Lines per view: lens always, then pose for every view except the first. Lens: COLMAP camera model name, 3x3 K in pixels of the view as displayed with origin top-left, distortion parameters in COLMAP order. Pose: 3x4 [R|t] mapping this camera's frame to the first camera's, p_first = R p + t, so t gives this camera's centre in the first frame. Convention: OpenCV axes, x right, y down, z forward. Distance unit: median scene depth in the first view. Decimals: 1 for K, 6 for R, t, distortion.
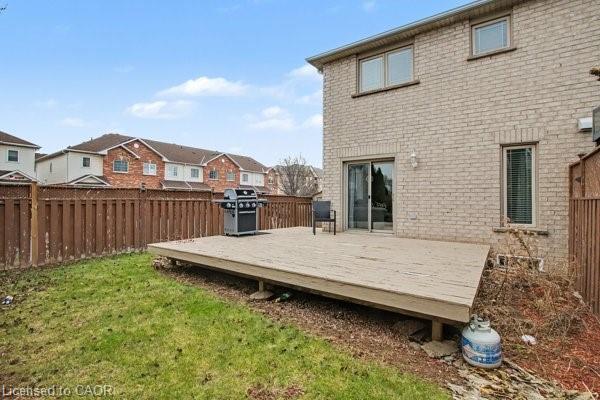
lens RADIAL K [[278.9, 0, 303.1], [0, 278.9, 199.2], [0, 0, 1]] dist [-0.024514, -0.000008]
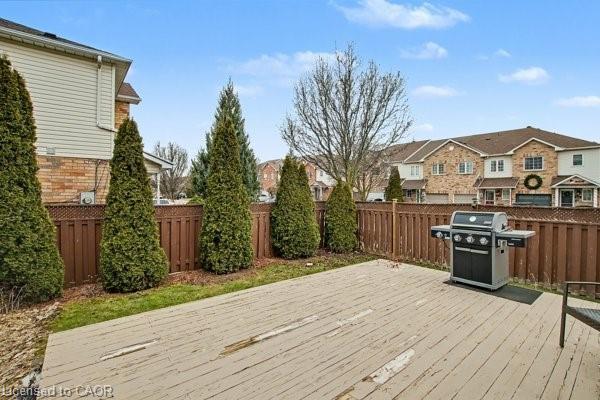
lens RADIAL K [[278.9, 0, 303.5], [0, 278.9, 196.8], [0, 0, 1]] dist [-0.024514, -0.000008]
pose [[-0.256215, 0.008804, -0.966580, 0.498983], [-0.005304, 0.999931, 0.010514, -0.079001], [0.966605, 0.007821, -0.256151, 0.788626]]
